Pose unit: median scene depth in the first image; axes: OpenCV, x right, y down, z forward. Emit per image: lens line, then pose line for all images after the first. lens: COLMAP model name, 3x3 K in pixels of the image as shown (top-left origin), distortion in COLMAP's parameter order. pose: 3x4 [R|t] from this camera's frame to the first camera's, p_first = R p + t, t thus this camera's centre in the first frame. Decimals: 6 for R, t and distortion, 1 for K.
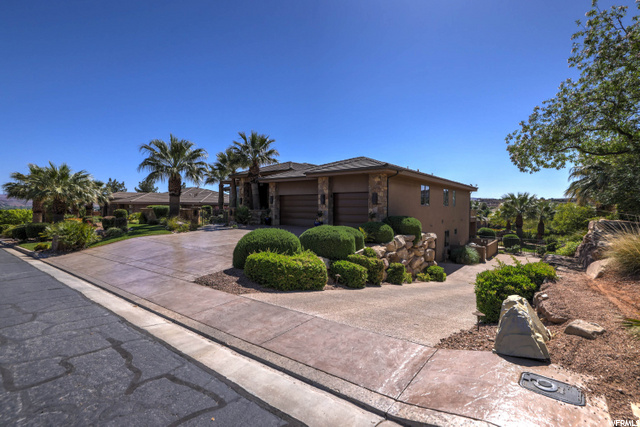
lens RADIAL K [[301.6, 0, 318.7], [0, 301.6, 206.4], [0, 0, 1]] dist [-0.020214, 0.000037]
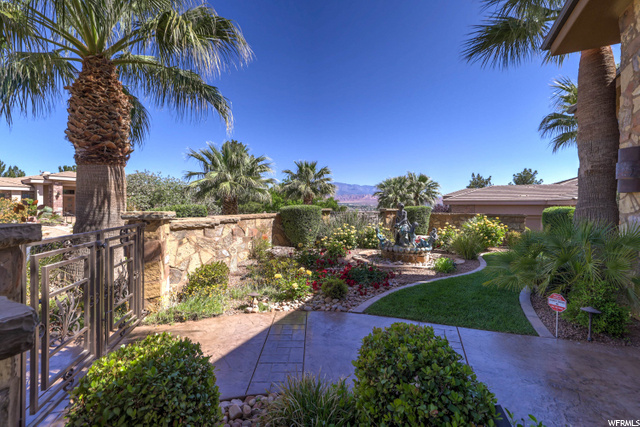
lens RADIAL K [[275.2, 0, 319.8], [0, 275.2, 207.7], [0, 0, 1]] dist [-0.003618, -0.000083]
pose [[0.255983, 0.001225, -0.966681, -0.229844], [-0.004359, 0.999990, 0.000113, -0.001018], [0.966672, 0.004185, 0.255986, 1.054783]]
